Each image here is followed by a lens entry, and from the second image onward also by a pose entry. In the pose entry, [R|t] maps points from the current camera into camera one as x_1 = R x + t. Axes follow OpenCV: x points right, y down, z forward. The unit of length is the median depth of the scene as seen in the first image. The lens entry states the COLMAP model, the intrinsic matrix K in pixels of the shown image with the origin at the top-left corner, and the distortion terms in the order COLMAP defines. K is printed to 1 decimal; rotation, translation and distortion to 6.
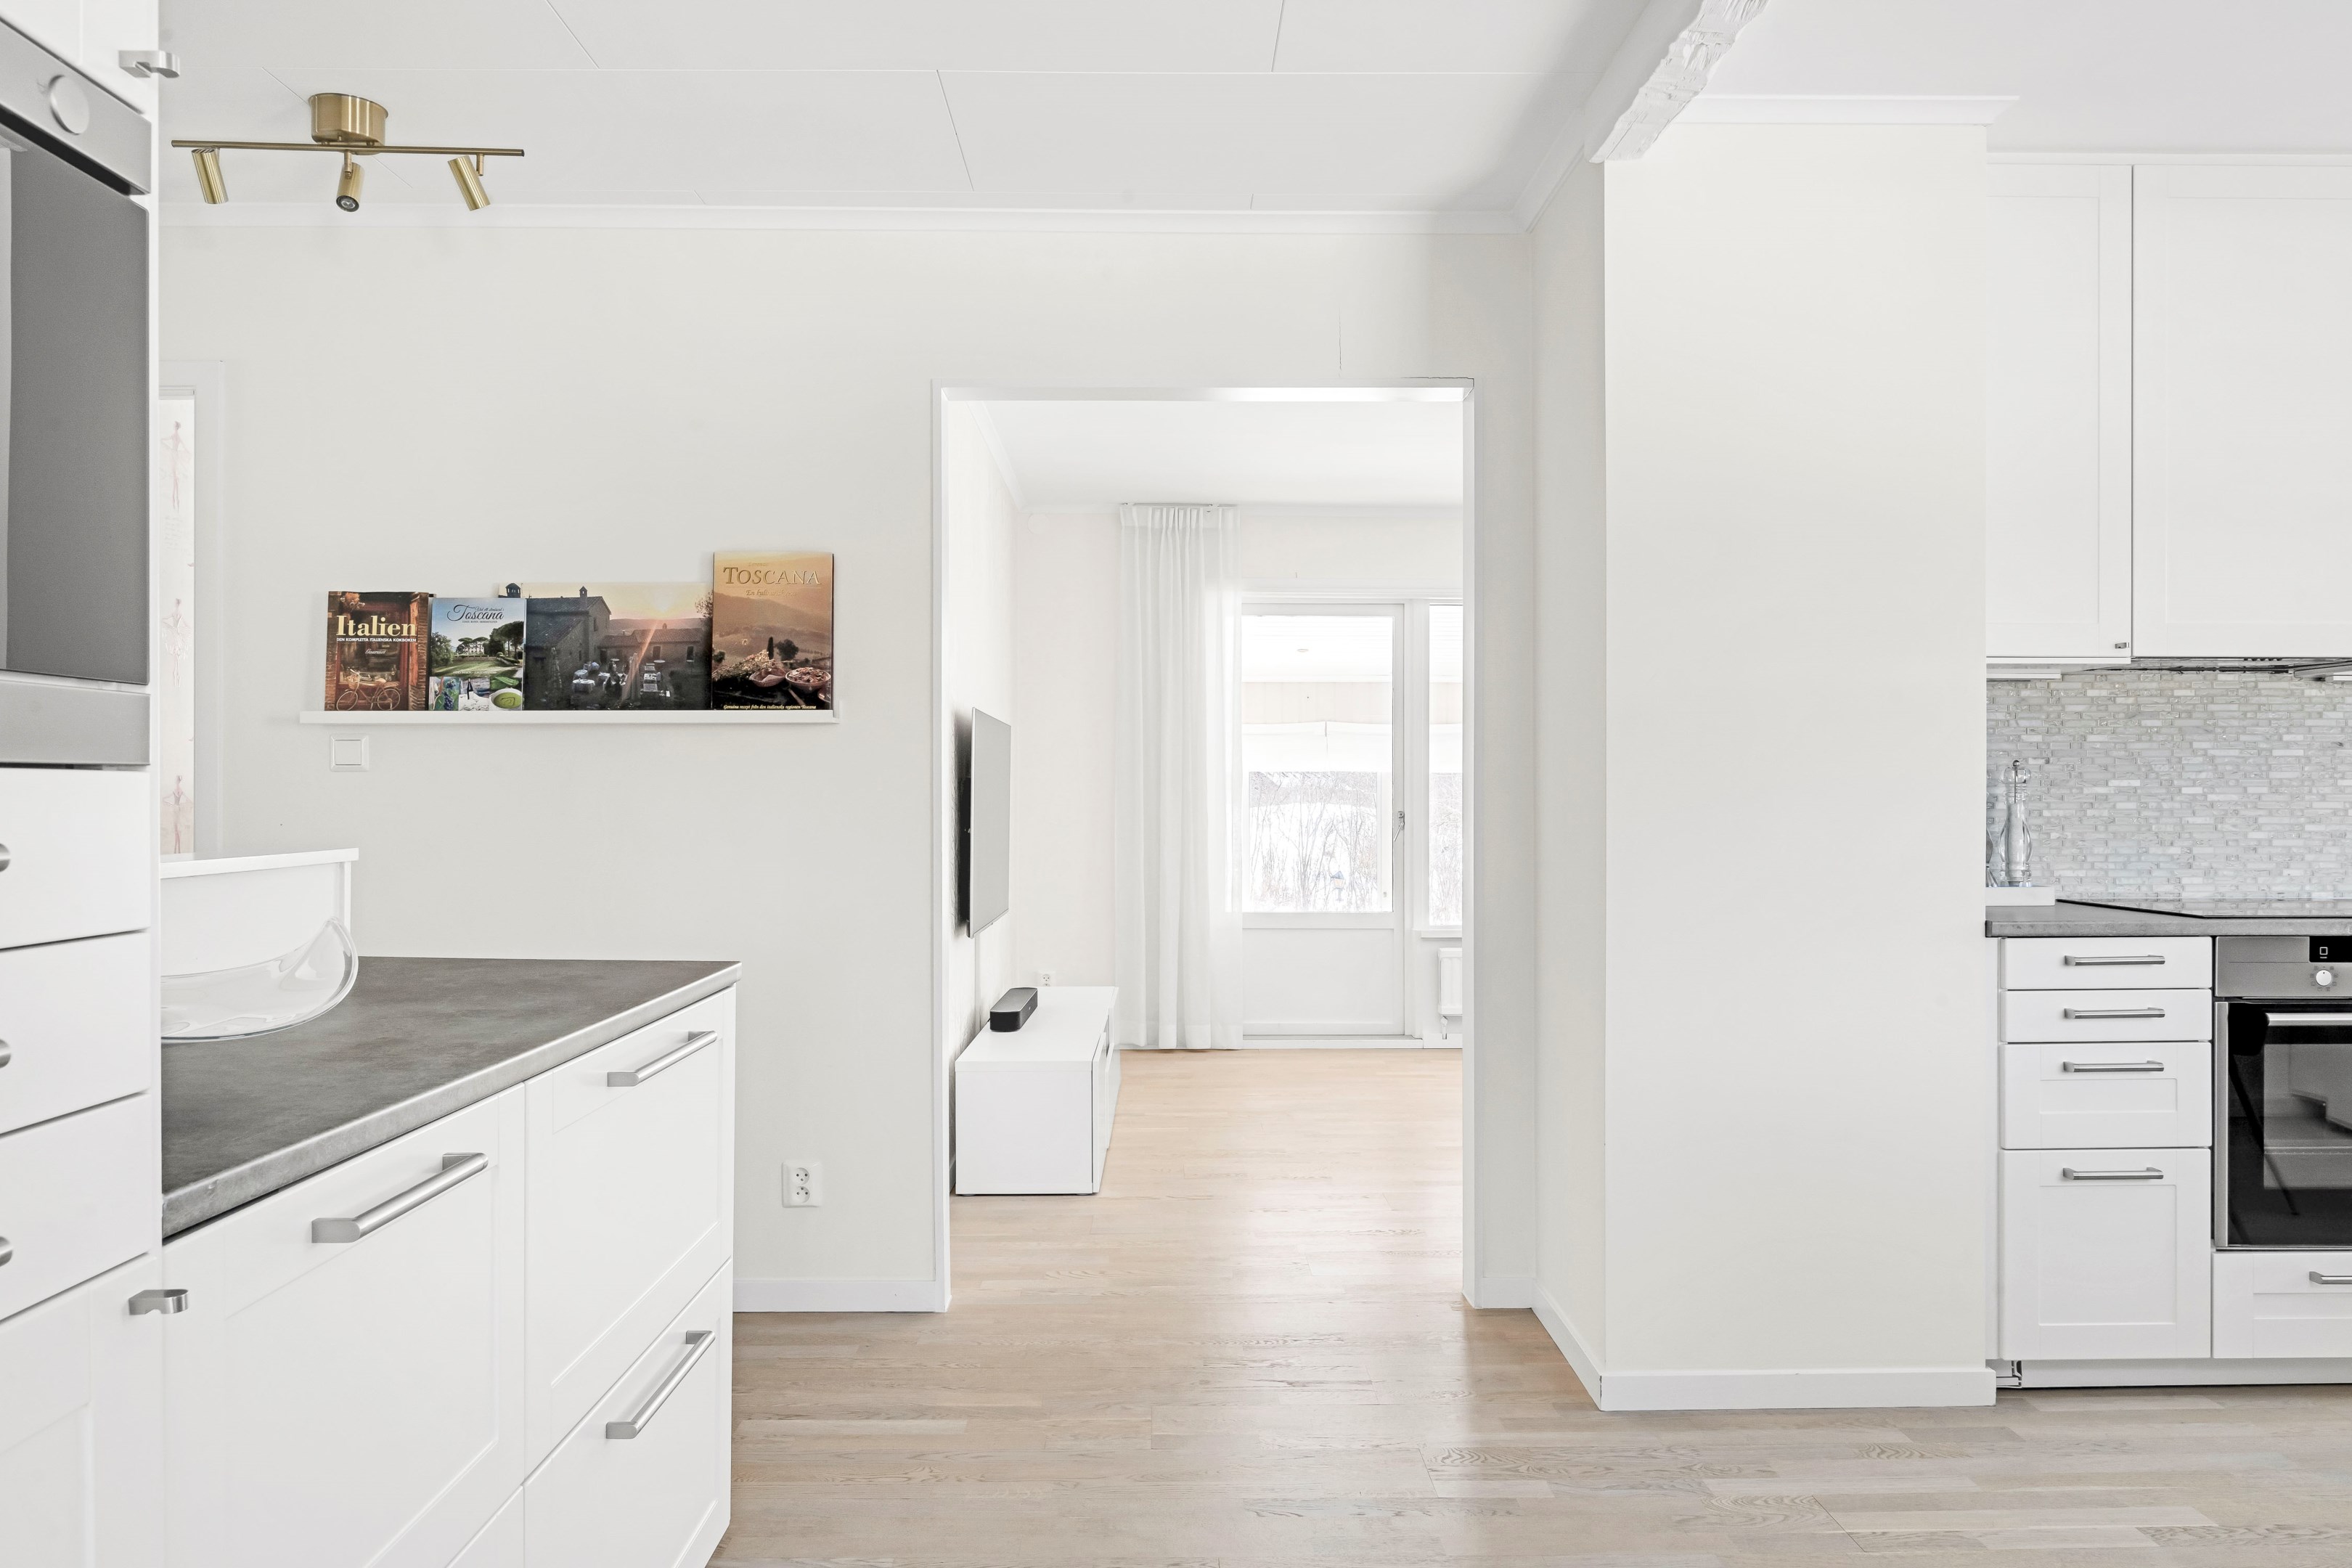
lens RADIAL K [[1659.2, 0, 1174.8], [0, 1659.2, 799.8], [0, 0, 1]] dist [0.000393, -0.001088]
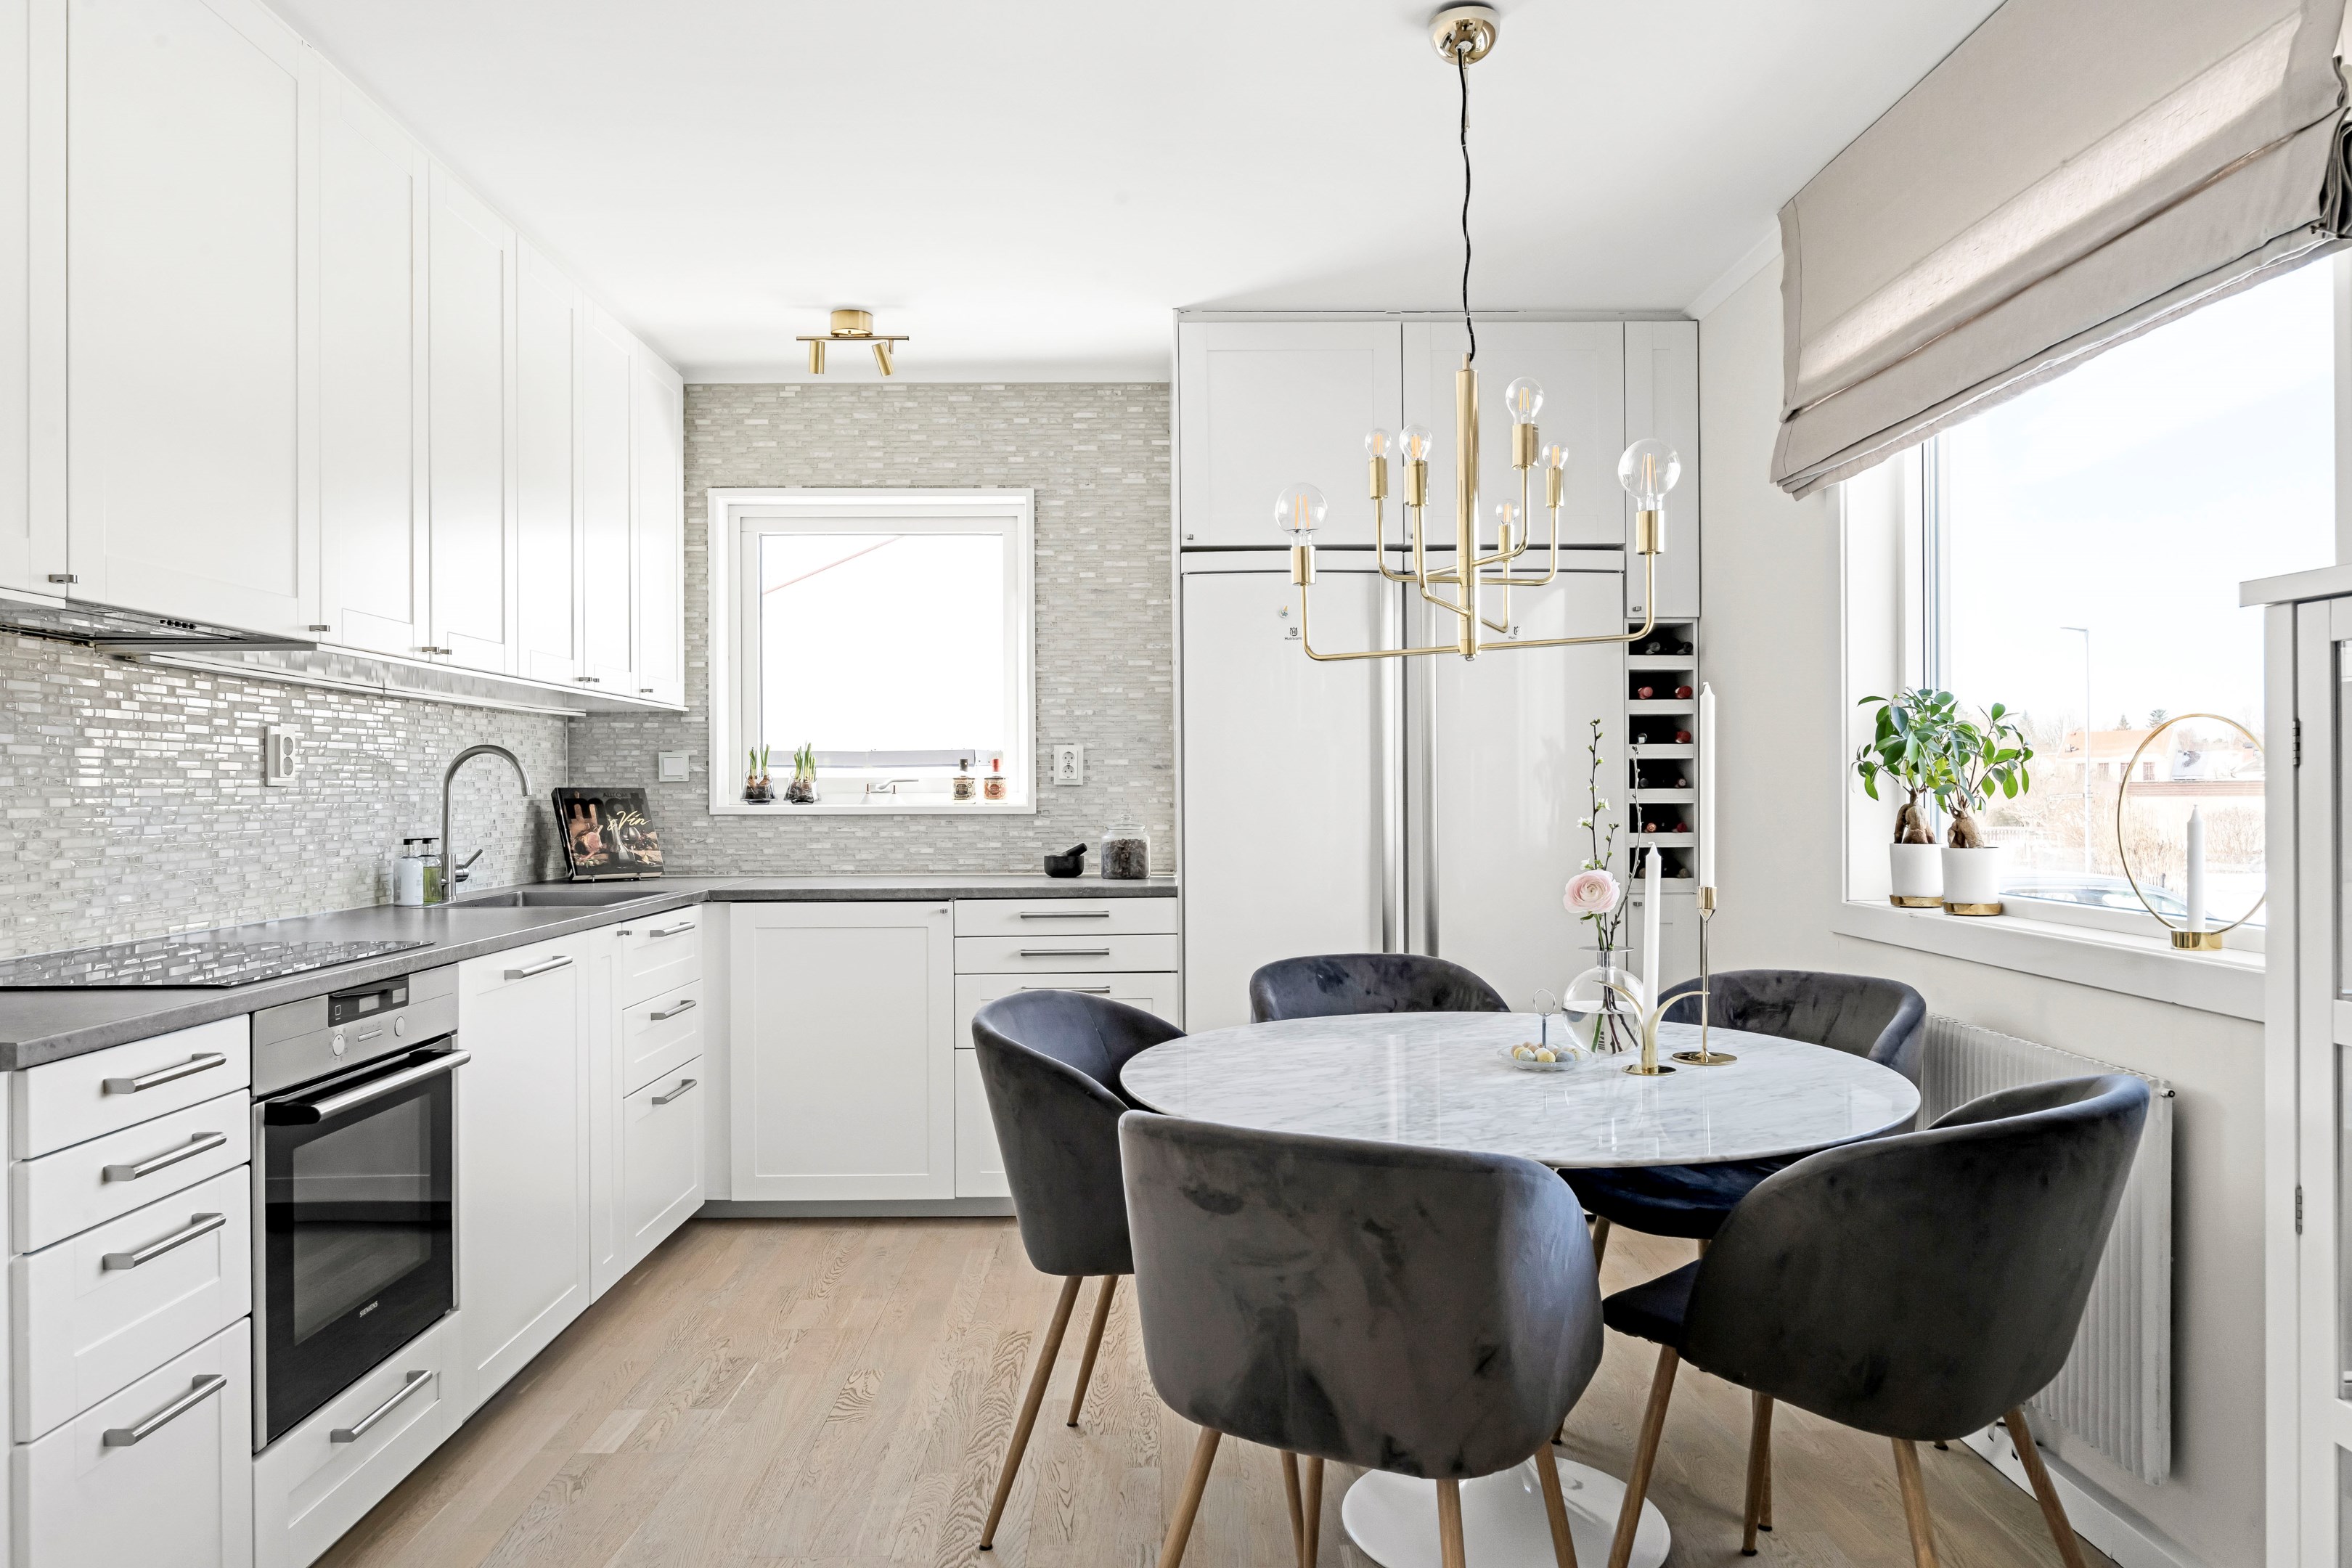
lens RADIAL K [[1496.0, 0, 1185.7], [0, 1496.0, 790.1], [0, 0, 1]] dist [-0.006453, -0.006012]
pose [[-0.011418, 0.002804, 0.999931, -0.006604], [0.009249, 0.999954, -0.002699, -0.004925], [-0.999892, 0.009218, -0.011443, 0.513418]]
